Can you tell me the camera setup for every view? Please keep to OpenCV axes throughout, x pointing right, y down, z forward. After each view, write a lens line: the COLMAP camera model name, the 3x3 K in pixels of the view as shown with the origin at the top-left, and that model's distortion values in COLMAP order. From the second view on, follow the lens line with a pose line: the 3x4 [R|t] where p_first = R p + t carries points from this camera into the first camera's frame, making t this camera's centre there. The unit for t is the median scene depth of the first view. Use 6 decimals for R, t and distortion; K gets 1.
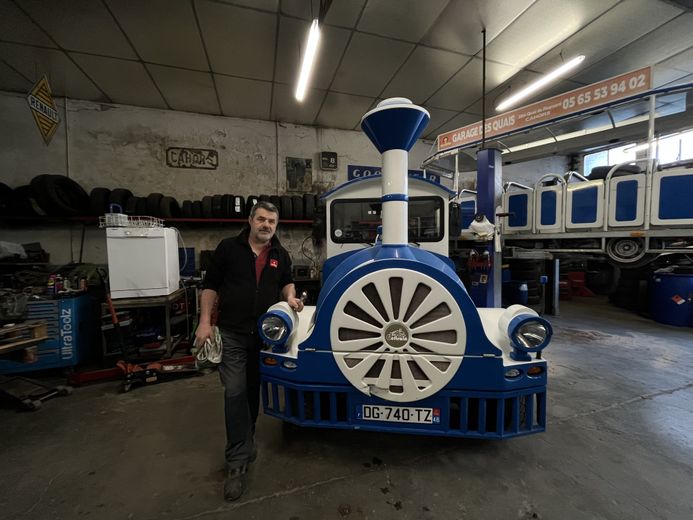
lens RADIAL K [[278.9, 0, 347.0], [0, 278.9, 259.9], [0, 0, 1]] dist [-0.002013, -0.000073]
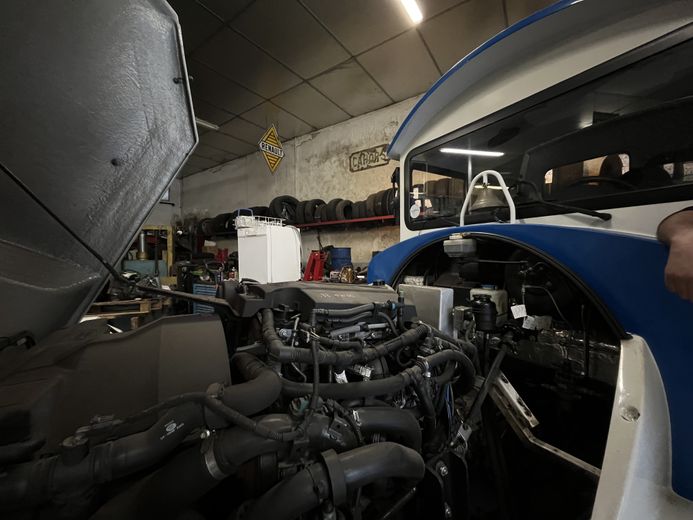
lens RADIAL K [[278.9, 0, 344.9], [0, 278.9, 259.0], [0, 0, 1]] dist [-0.002013, -0.000073]
pose [[0.613329, 0.016329, -0.789659, 0.293020], [-0.035177, 0.999359, -0.006657, 0.003701], [0.789044, 0.031860, 0.613510, 0.538035]]
